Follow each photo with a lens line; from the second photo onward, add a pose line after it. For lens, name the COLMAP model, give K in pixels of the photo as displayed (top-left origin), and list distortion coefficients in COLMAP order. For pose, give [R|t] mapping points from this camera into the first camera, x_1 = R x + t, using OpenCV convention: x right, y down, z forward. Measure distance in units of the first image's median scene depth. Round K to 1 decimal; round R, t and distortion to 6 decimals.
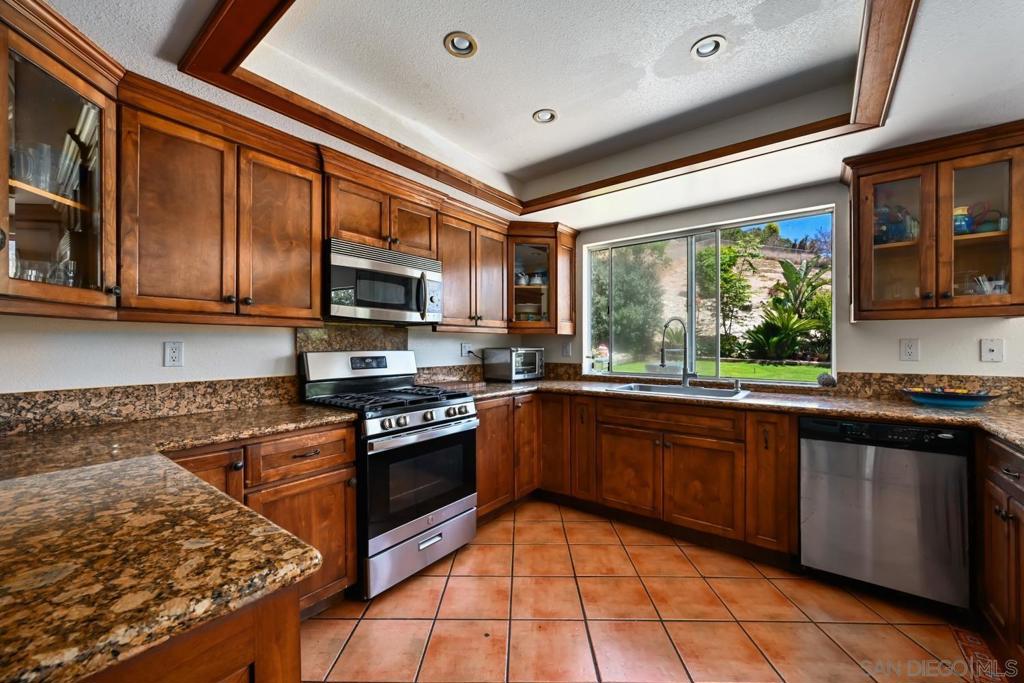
lens RADIAL K [[397.9, 0, 514.5], [0, 397.9, 343.1], [0, 0, 1]] dist [0.000015, 0.000048]
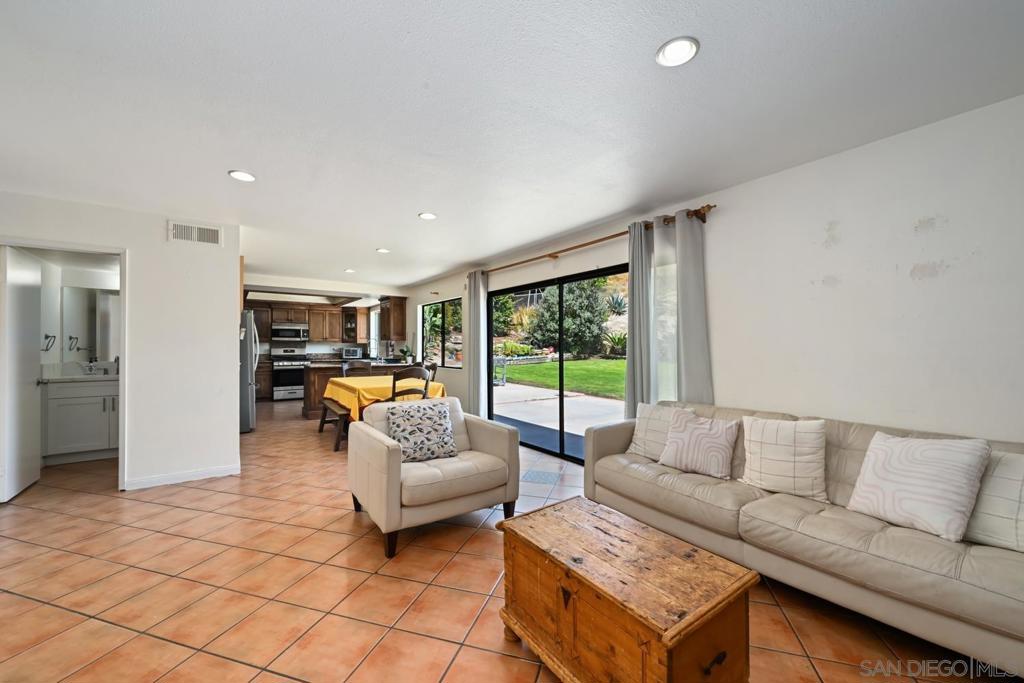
lens RADIAL K [[399.7, 0, 513.5], [0, 399.7, 344.7], [0, 0, 1]] dist [-0.000636, -0.000038]
pose [[0.958006, 0.001091, -0.286747, 3.021035], [-0.001483, 0.999998, -0.001151, -0.013369], [0.286746, 0.001528, 0.958006, -2.224196]]
